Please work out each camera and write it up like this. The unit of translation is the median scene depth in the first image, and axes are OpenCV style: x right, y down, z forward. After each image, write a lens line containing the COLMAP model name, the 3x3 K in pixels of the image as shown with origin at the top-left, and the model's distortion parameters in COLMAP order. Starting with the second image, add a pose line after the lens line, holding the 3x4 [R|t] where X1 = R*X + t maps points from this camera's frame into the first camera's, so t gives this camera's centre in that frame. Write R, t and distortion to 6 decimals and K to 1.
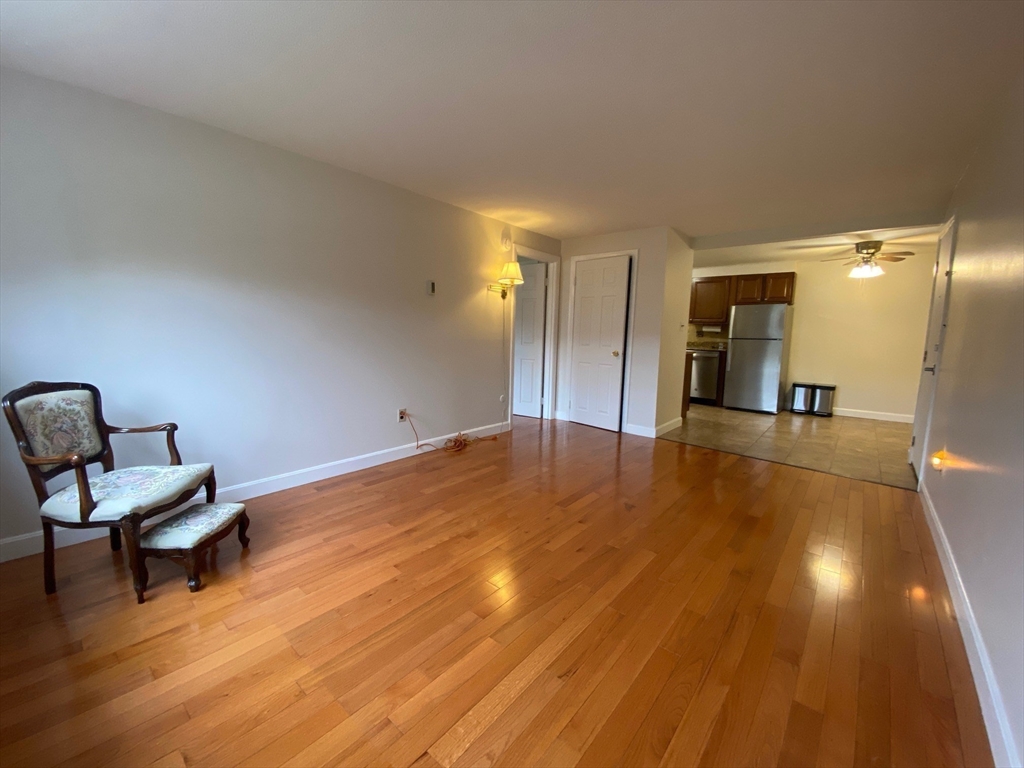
lens RADIAL K [[414.2, 0, 510.7], [0, 414.2, 382.8], [0, 0, 1]] dist [0.023008, -0.022134]
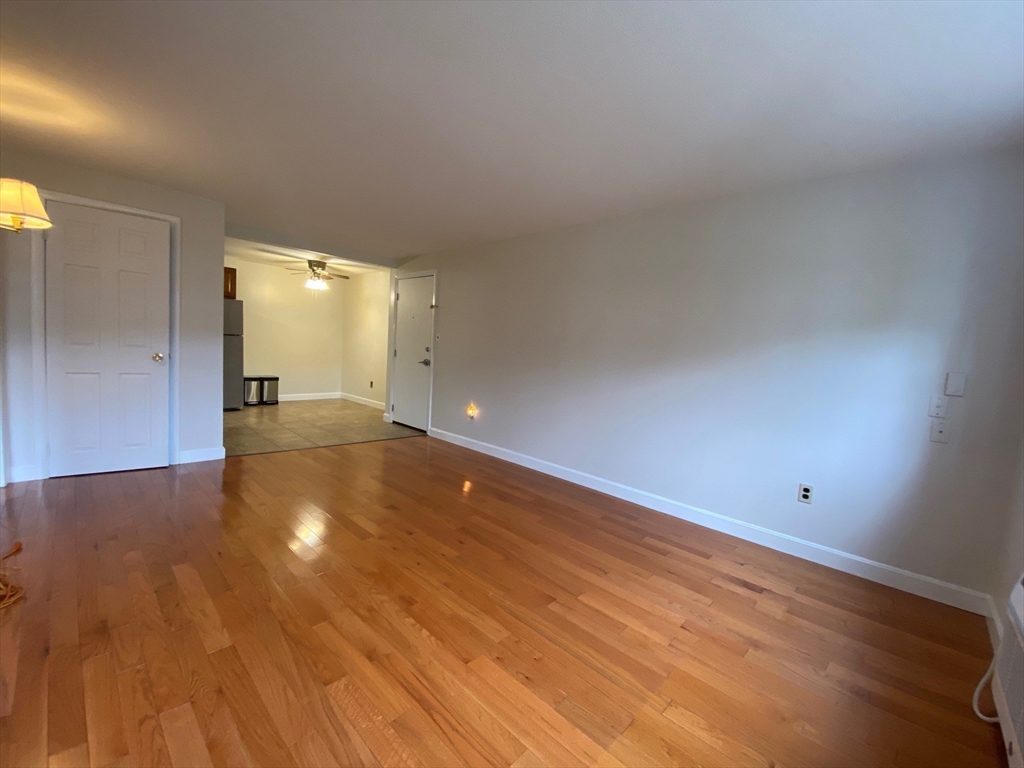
lens RADIAL K [[413.1, 0, 513.6], [0, 413.1, 380.3], [0, 0, 1]] dist [0.036029, -0.023139]
pose [[0.063579, -0.096495, 0.993301, -0.581776], [0.064513, 0.993630, 0.092398, -0.083706], [-0.995889, 0.058206, 0.069399, 0.489193]]
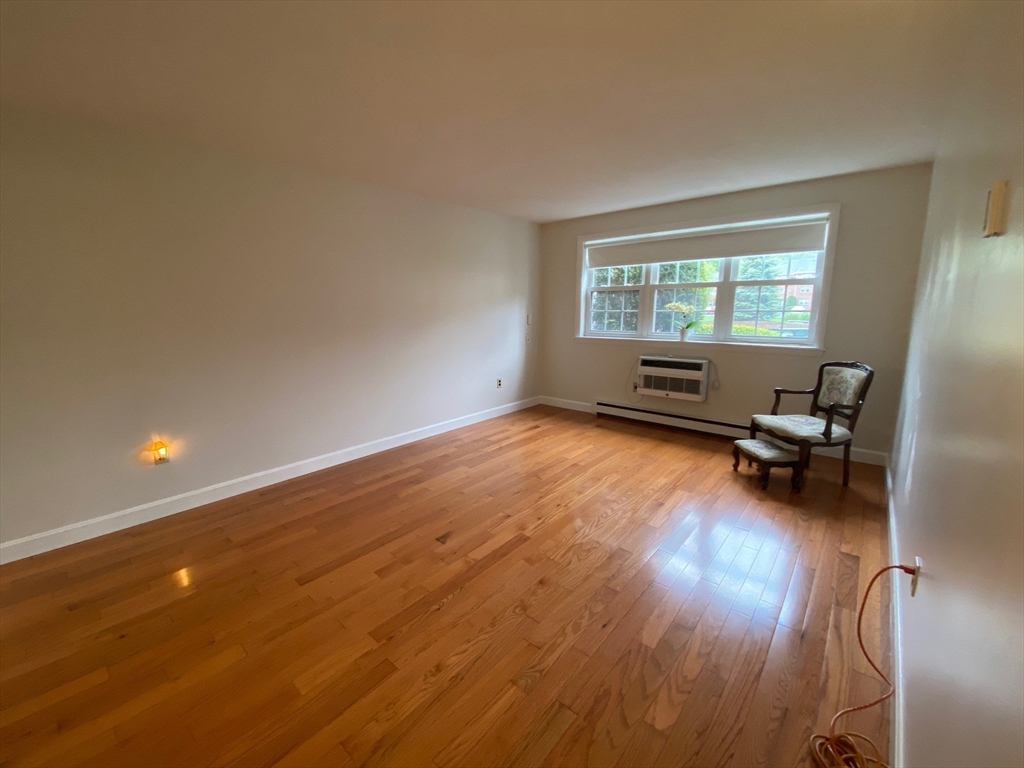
lens RADIAL K [[413.1, 0, 513.6], [0, 413.1, 380.3], [0, 0, 1]] dist [0.036029, -0.023139]
pose [[-0.999822, -0.017862, 0.006081, 0.114857], [-0.015232, 0.954250, 0.298623, -0.217450], [-0.011137, 0.298477, -0.954352, 1.395077]]
